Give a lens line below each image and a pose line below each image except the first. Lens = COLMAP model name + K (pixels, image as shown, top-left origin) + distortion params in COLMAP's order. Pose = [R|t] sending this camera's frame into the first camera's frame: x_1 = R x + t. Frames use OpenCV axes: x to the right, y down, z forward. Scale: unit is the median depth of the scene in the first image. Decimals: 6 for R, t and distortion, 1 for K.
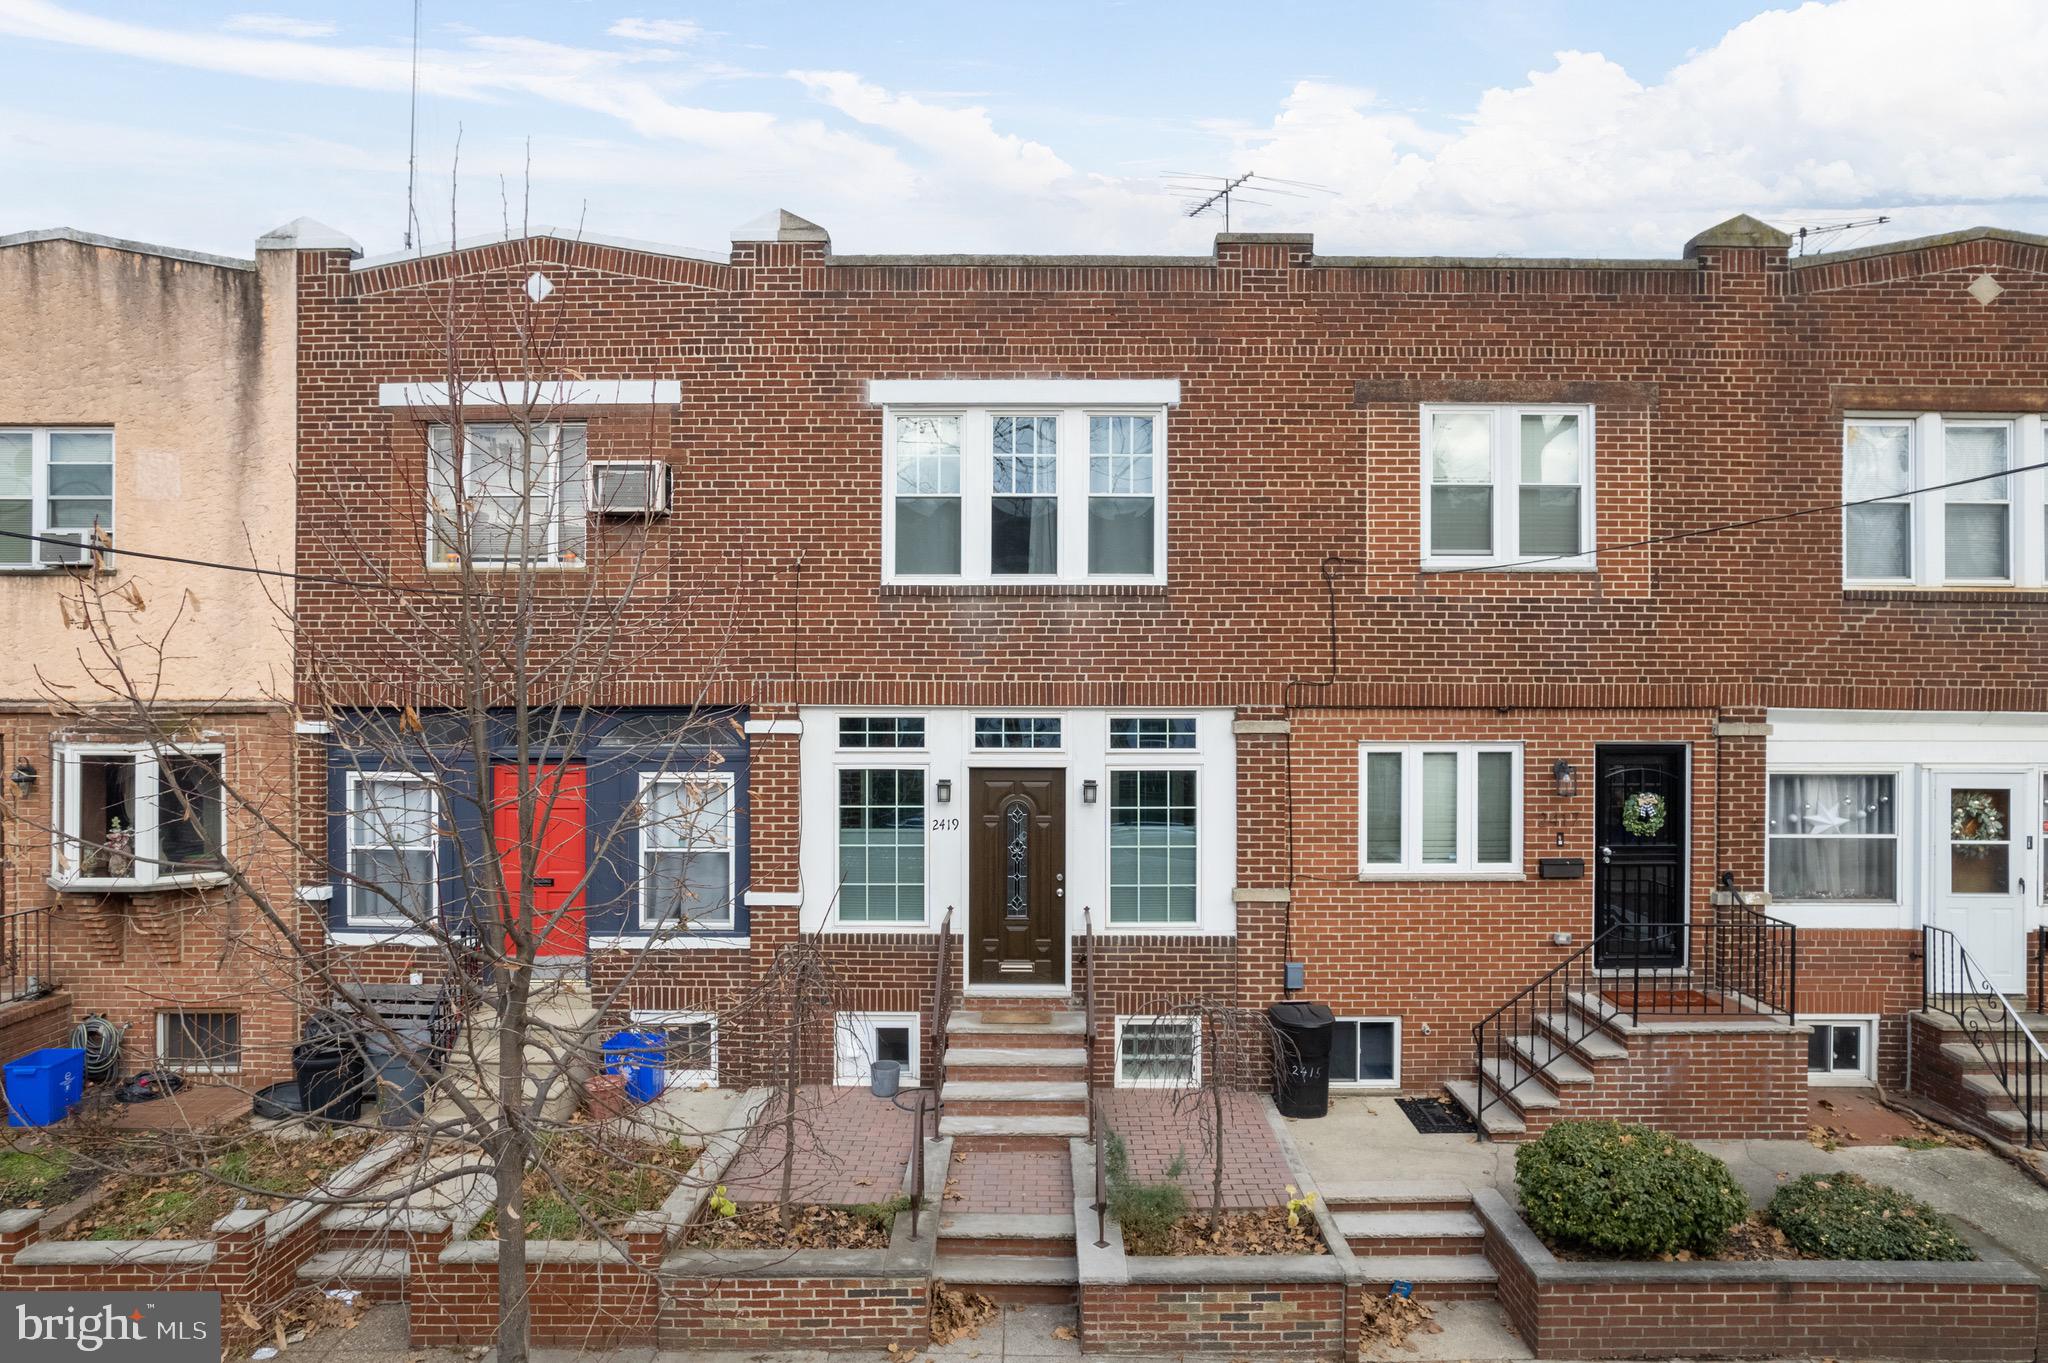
lens RADIAL K [[1428.7, 0, 1024.0], [0, 1428.7, 681.5], [0, 0, 1]] dist [-0.093953, 0.099547]
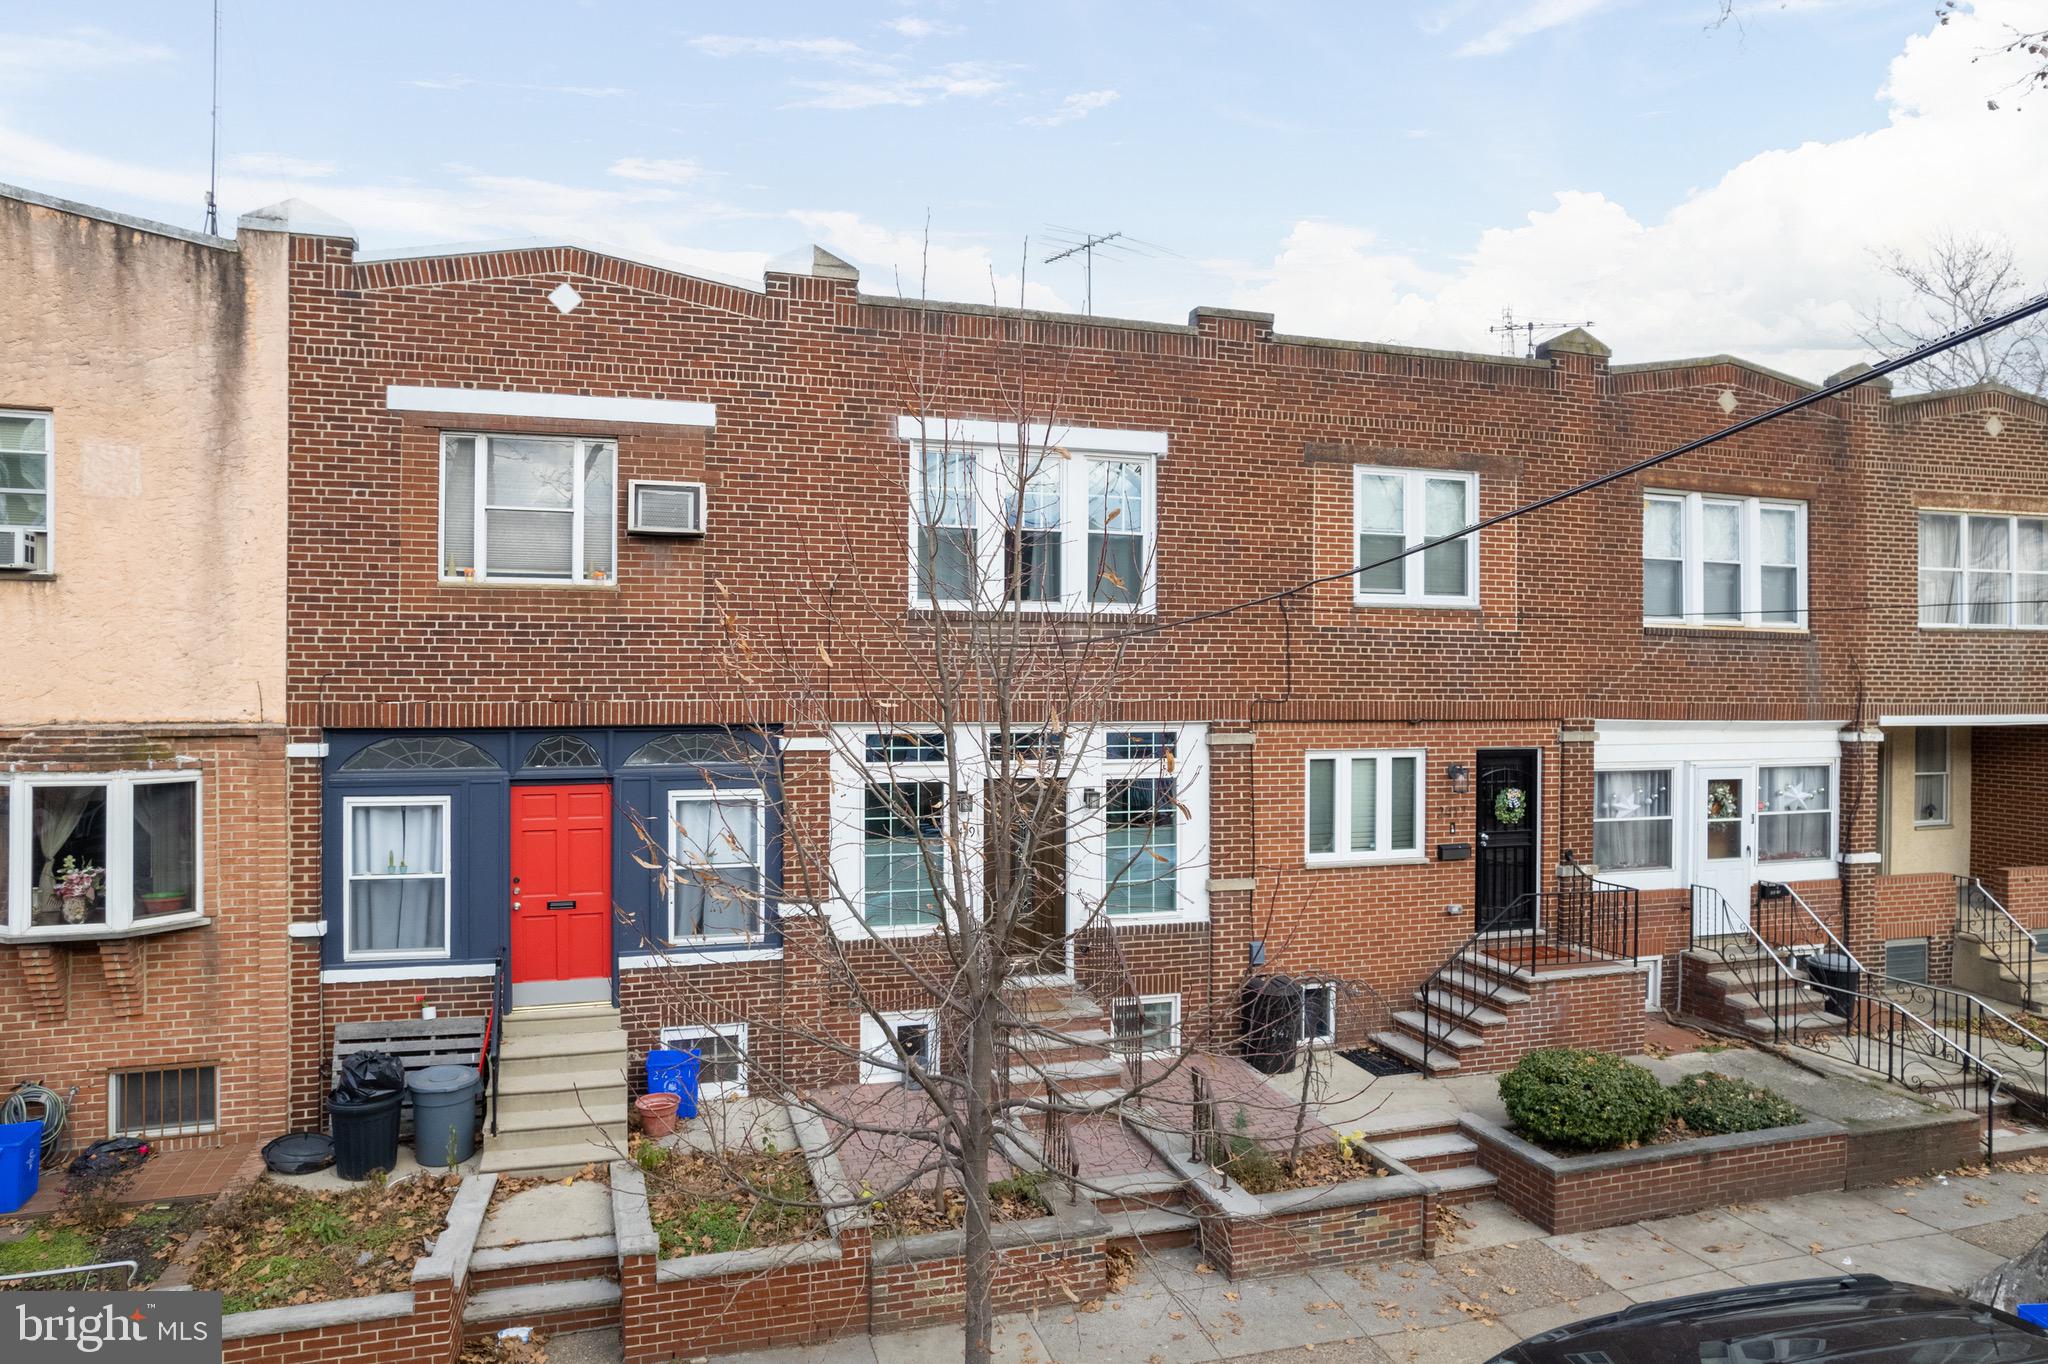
lens RADIAL K [[1428.7, 0, 1024.0], [0, 1428.7, 682.0], [0, 0, 1]] dist [-0.093953, 0.099547]
pose [[0.943966, 0.001646, 0.330040, -0.369820], [-0.002153, 0.999997, 0.001169, -0.014954], [-0.330037, -0.001814, 0.943966, -0.032573]]
